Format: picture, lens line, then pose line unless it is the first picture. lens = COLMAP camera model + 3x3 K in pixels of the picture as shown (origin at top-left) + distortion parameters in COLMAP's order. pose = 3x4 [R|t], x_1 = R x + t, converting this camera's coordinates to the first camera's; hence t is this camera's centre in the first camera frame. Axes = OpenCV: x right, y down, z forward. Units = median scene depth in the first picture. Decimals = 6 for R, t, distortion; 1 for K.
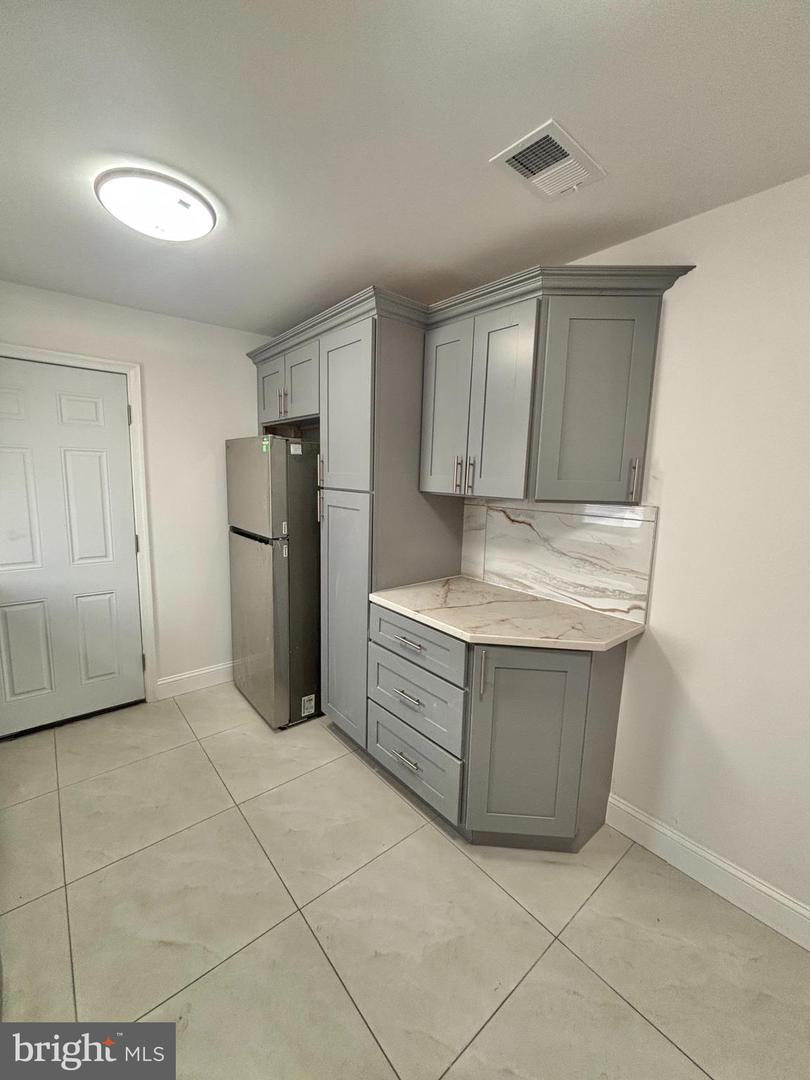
lens RADIAL K [[437.1, 0, 405.6], [0, 437.1, 538.1], [0, 0, 1]] dist [-0.002908, -0.000013]
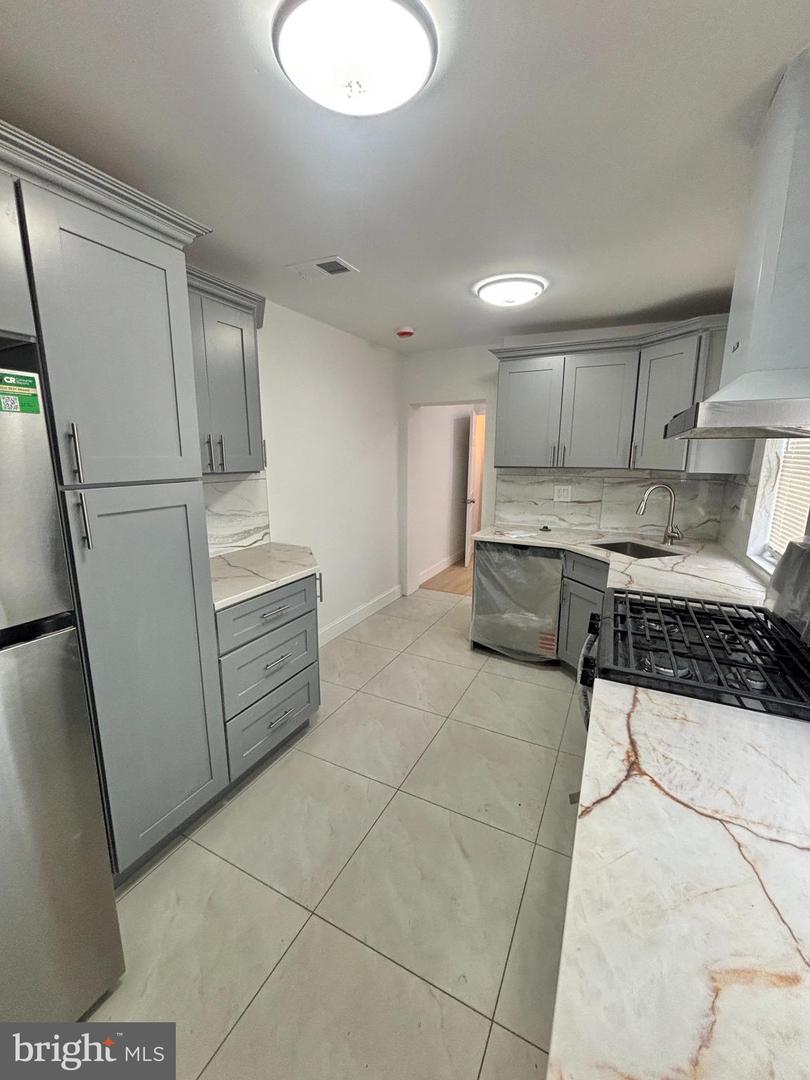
lens RADIAL K [[437.1, 0, 405.6], [0, 437.1, 538.1], [0, 0, 1]] dist [-0.002908, -0.000013]
pose [[-0.386478, -0.207575, 0.898636, -1.037244], [0.119625, 0.954832, 0.272003, -0.187382], [-0.914508, 0.212623, -0.344191, 1.027146]]
